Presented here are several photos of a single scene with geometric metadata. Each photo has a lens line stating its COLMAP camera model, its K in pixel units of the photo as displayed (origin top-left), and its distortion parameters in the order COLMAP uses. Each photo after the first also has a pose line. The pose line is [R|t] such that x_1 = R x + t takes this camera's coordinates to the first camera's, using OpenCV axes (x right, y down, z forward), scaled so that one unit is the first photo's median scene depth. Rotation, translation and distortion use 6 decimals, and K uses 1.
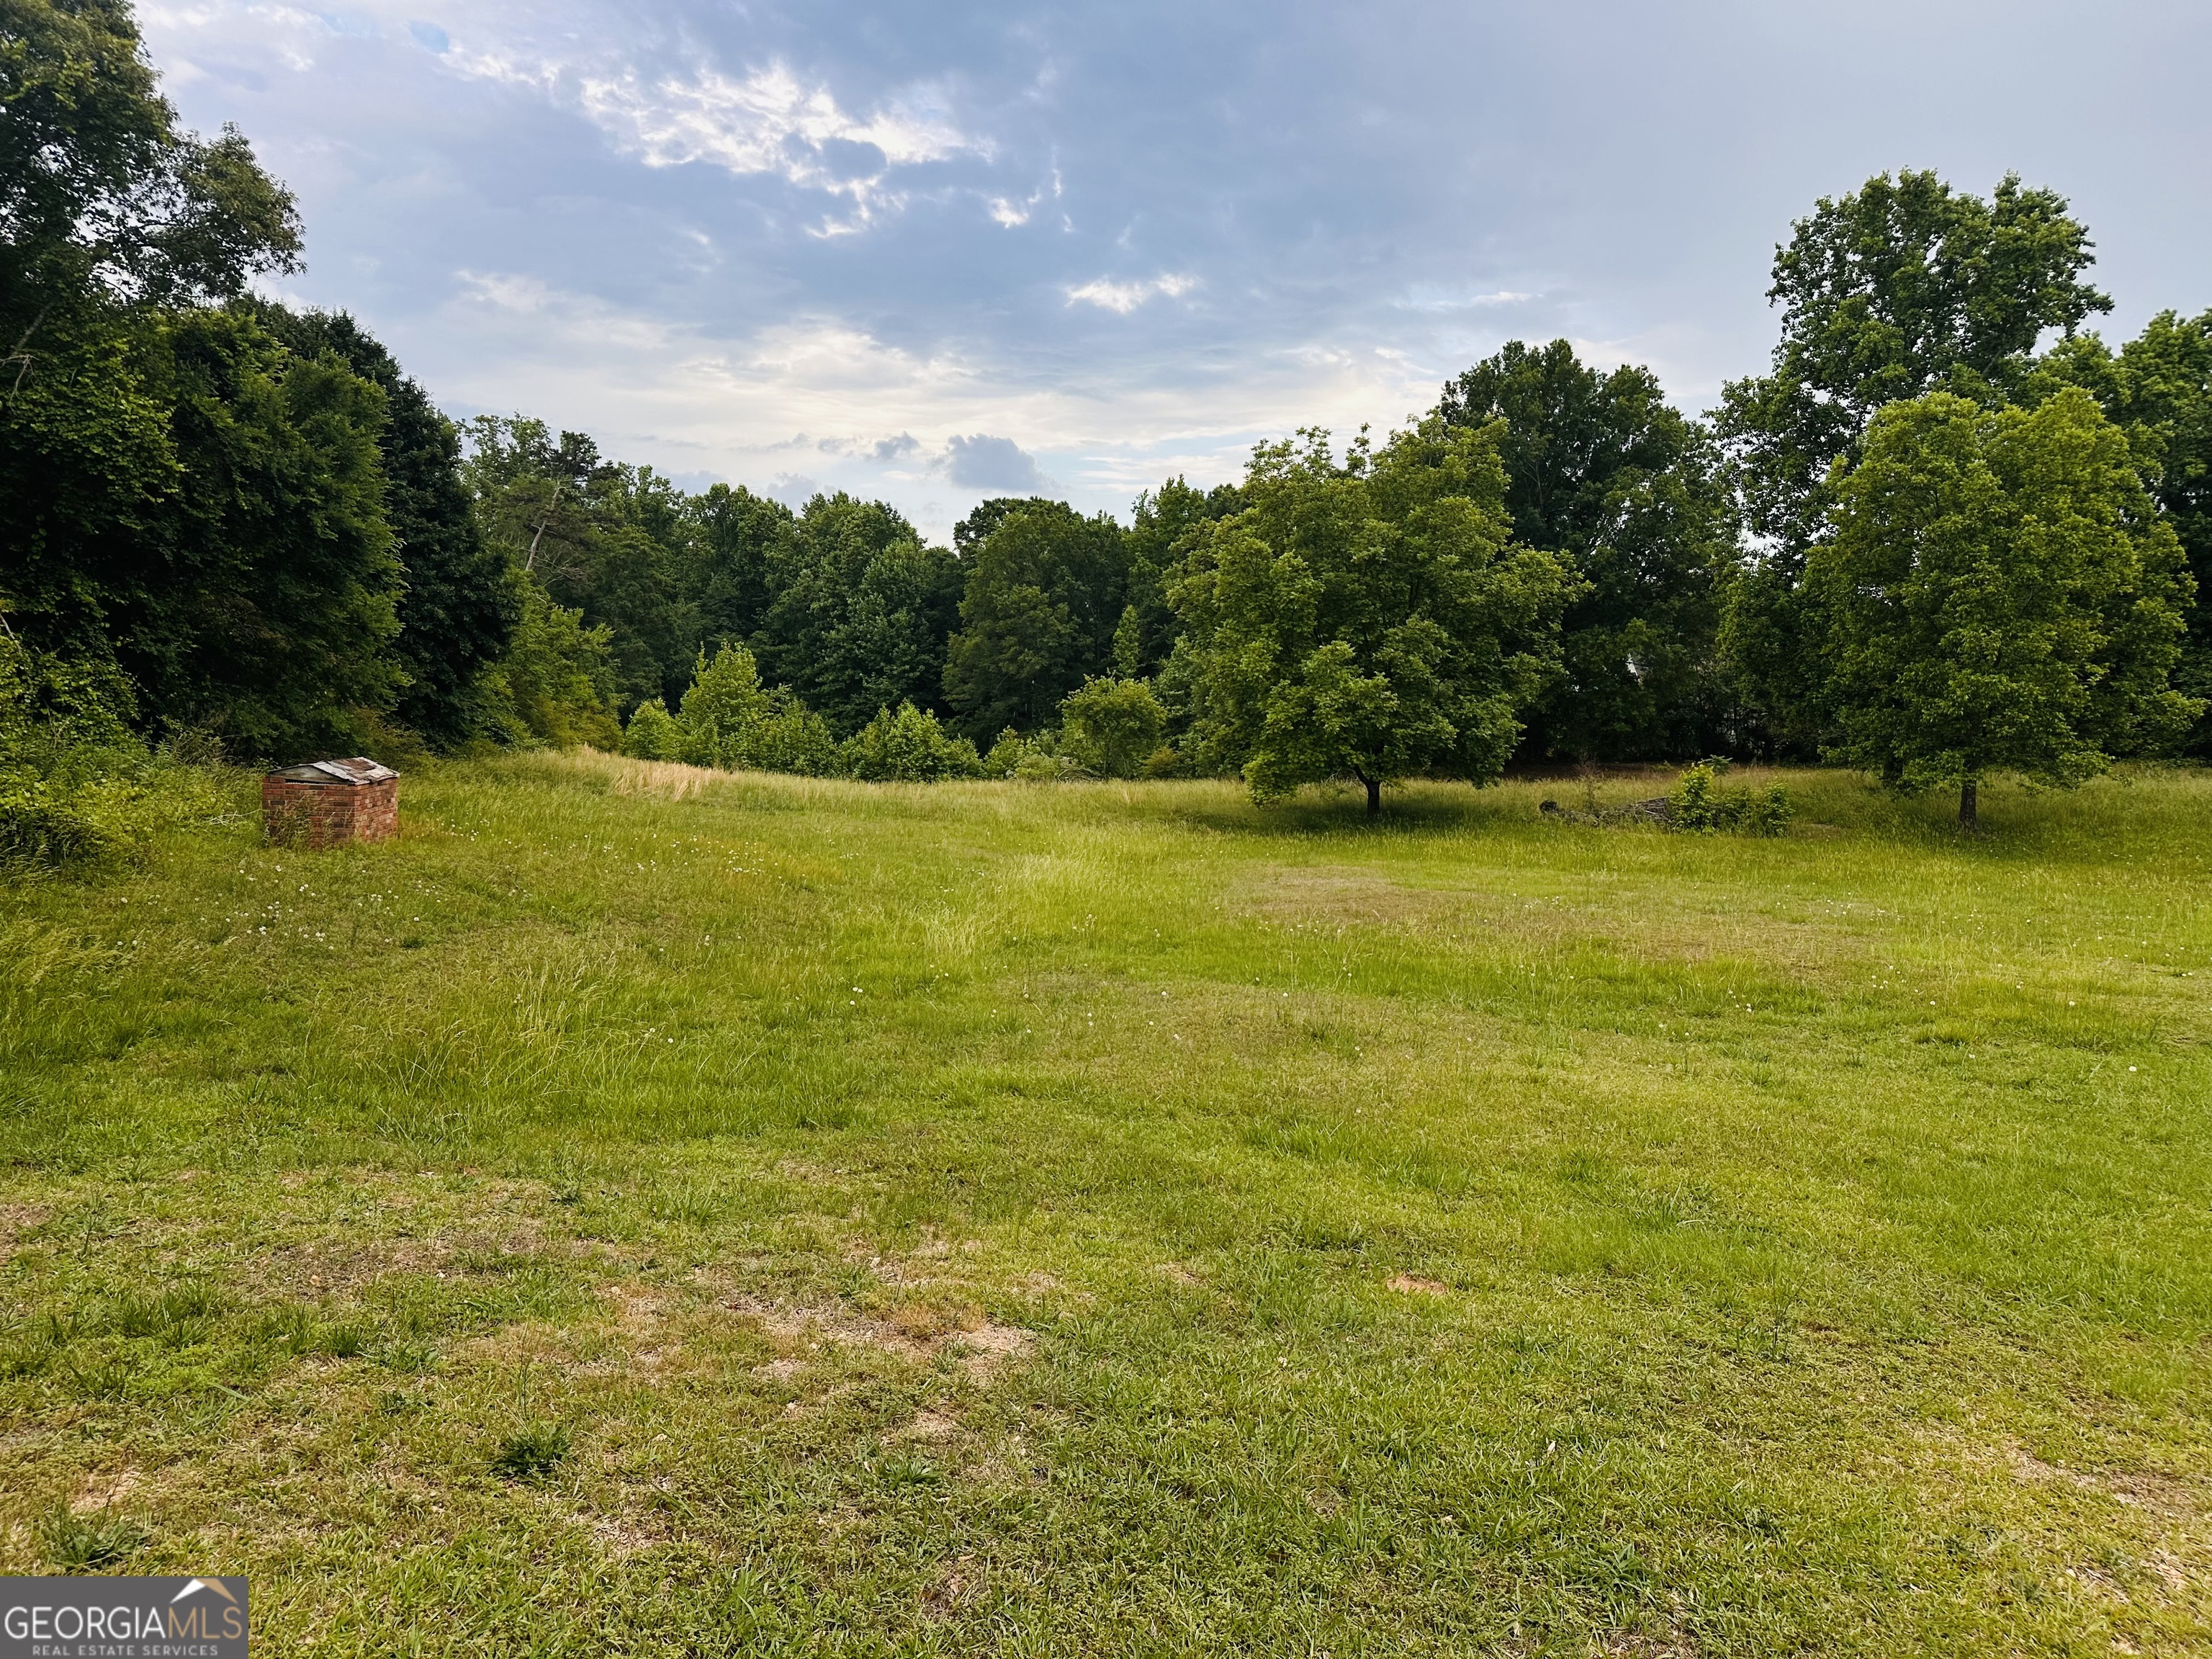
lens RADIAL K [[1553.3, 0, 1151.2], [0, 1553.3, 807.8], [0, 0, 1]] dist [0.142084, -0.157024]
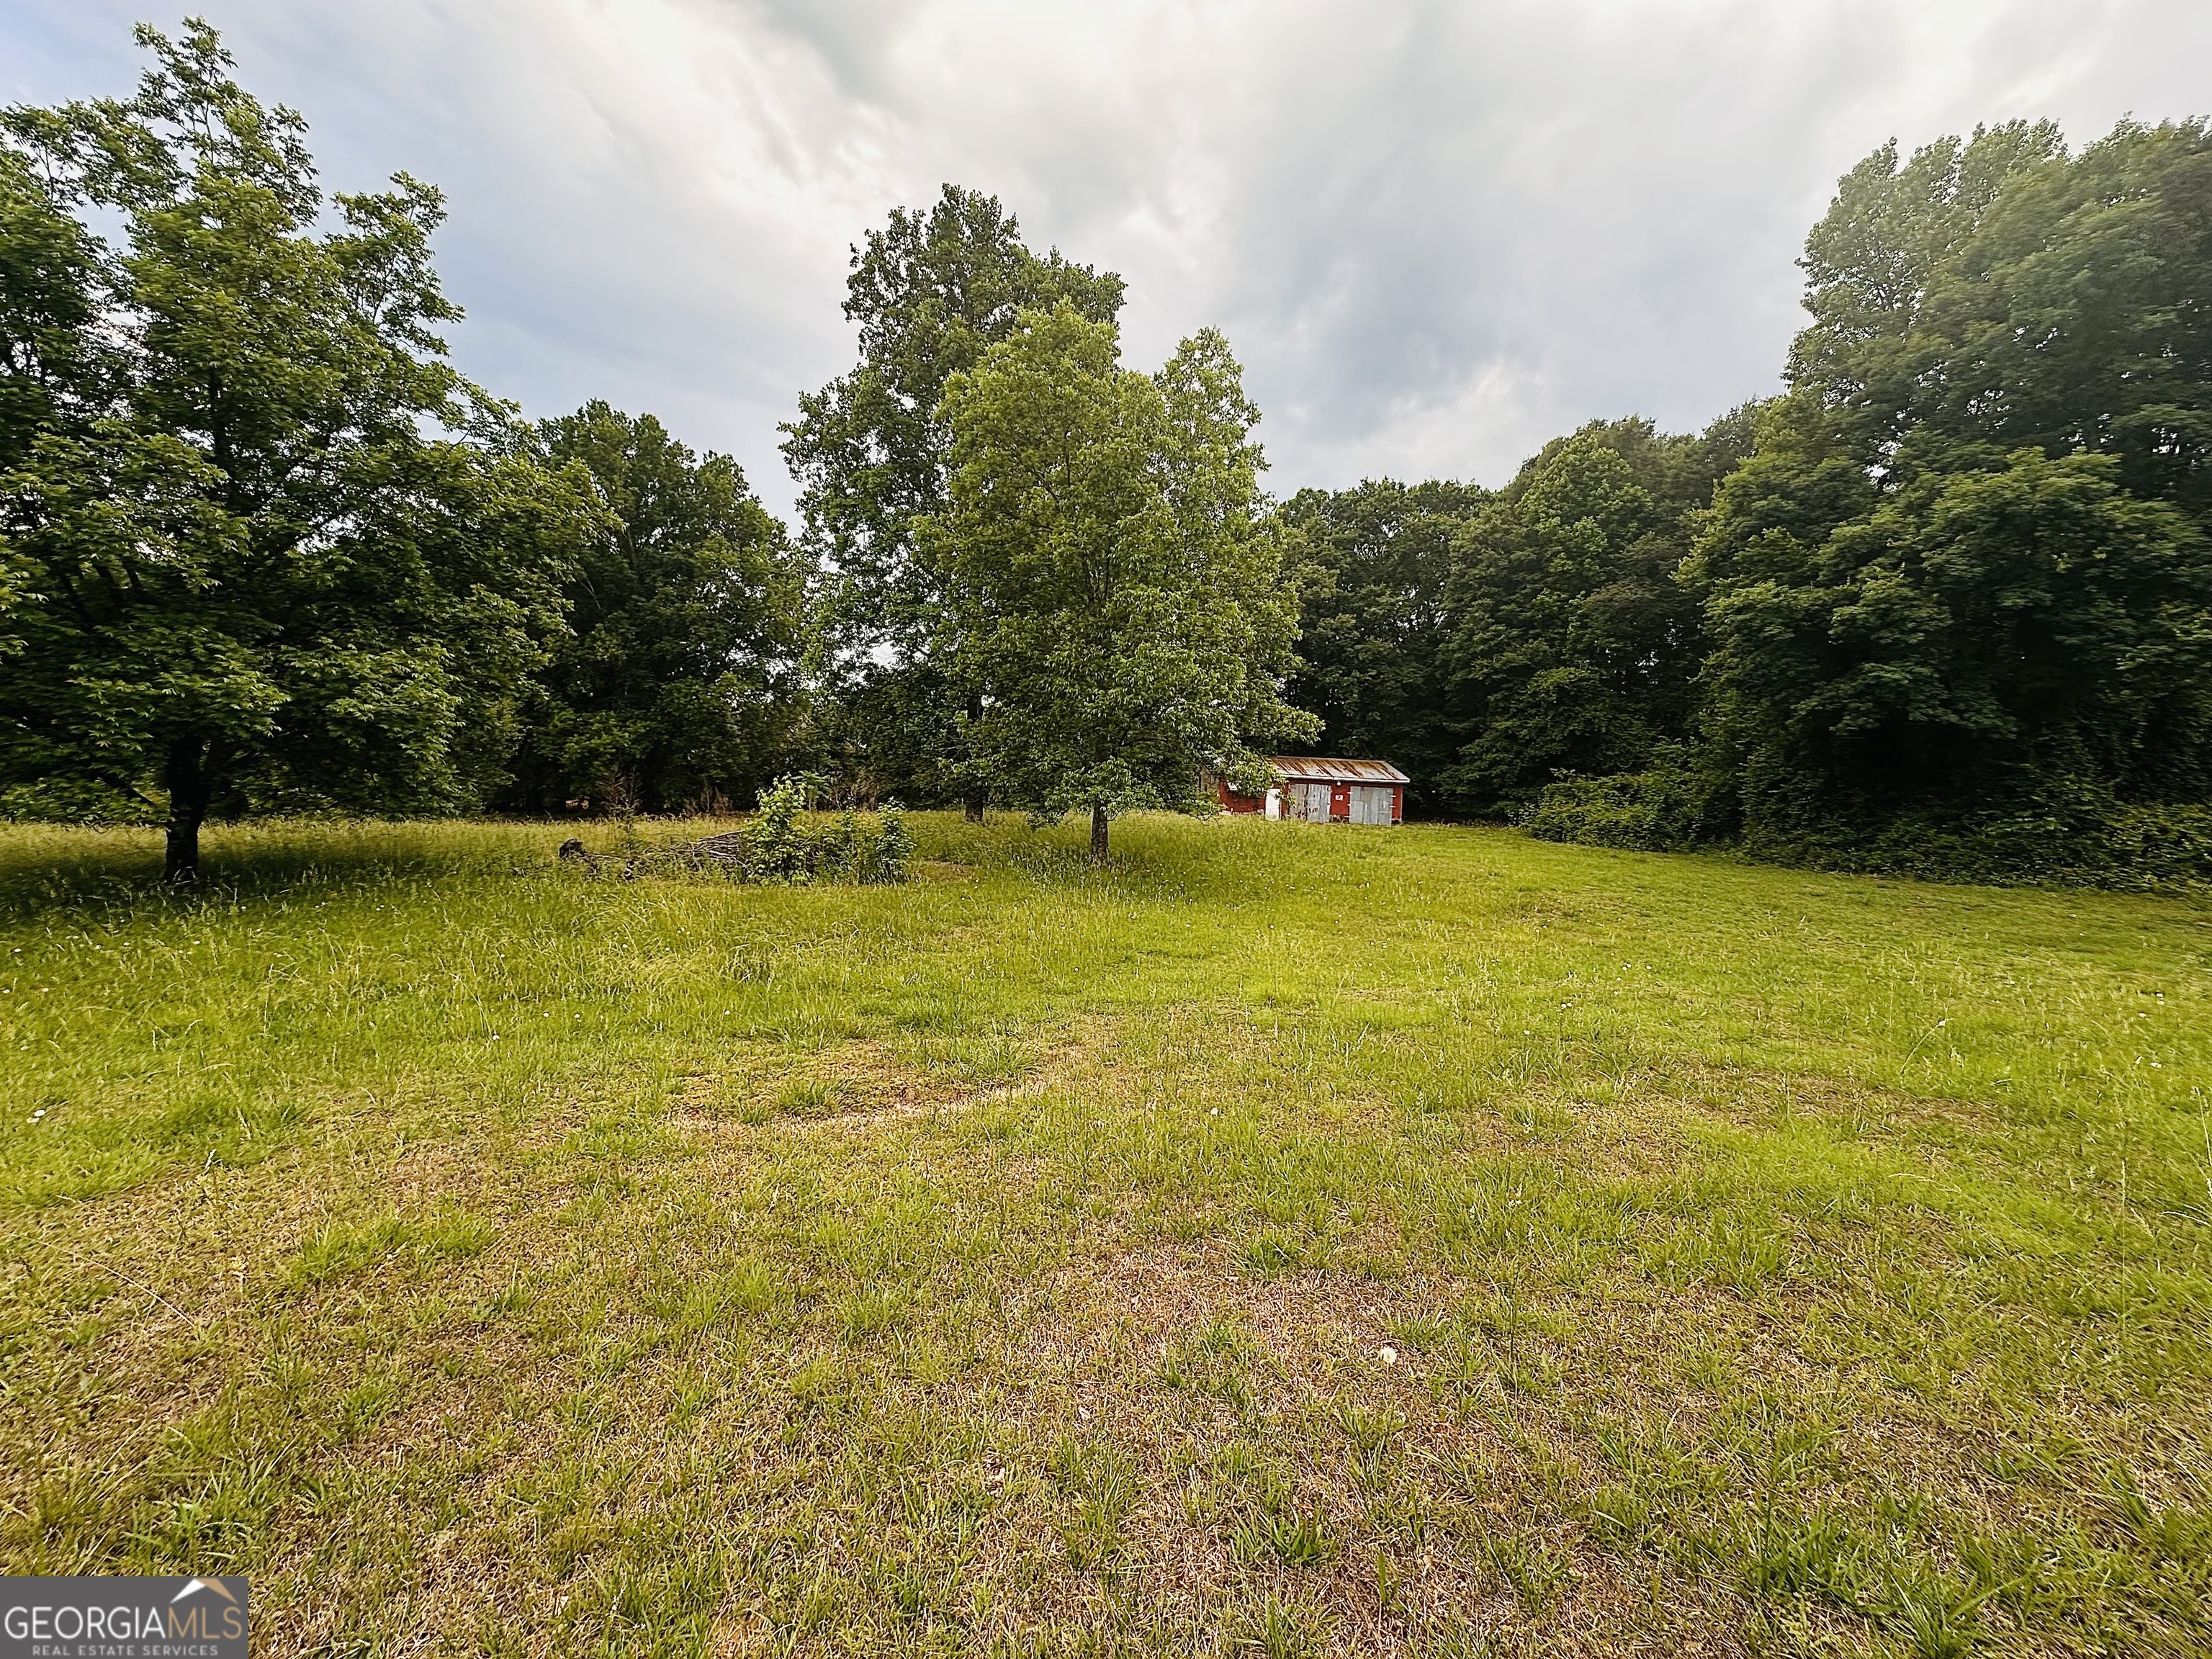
lens RADIAL K [[877.9, 0, 1106.0], [0, 877.9, 829.5], [0, 0, 1]] dist [0.025304, -0.000027]
pose [[0.786985, -0.015433, 0.616780, 0.223796], [0.028618, 0.999524, -0.011505, 0.002058], [-0.616309, 0.026706, 0.787052, 0.622404]]
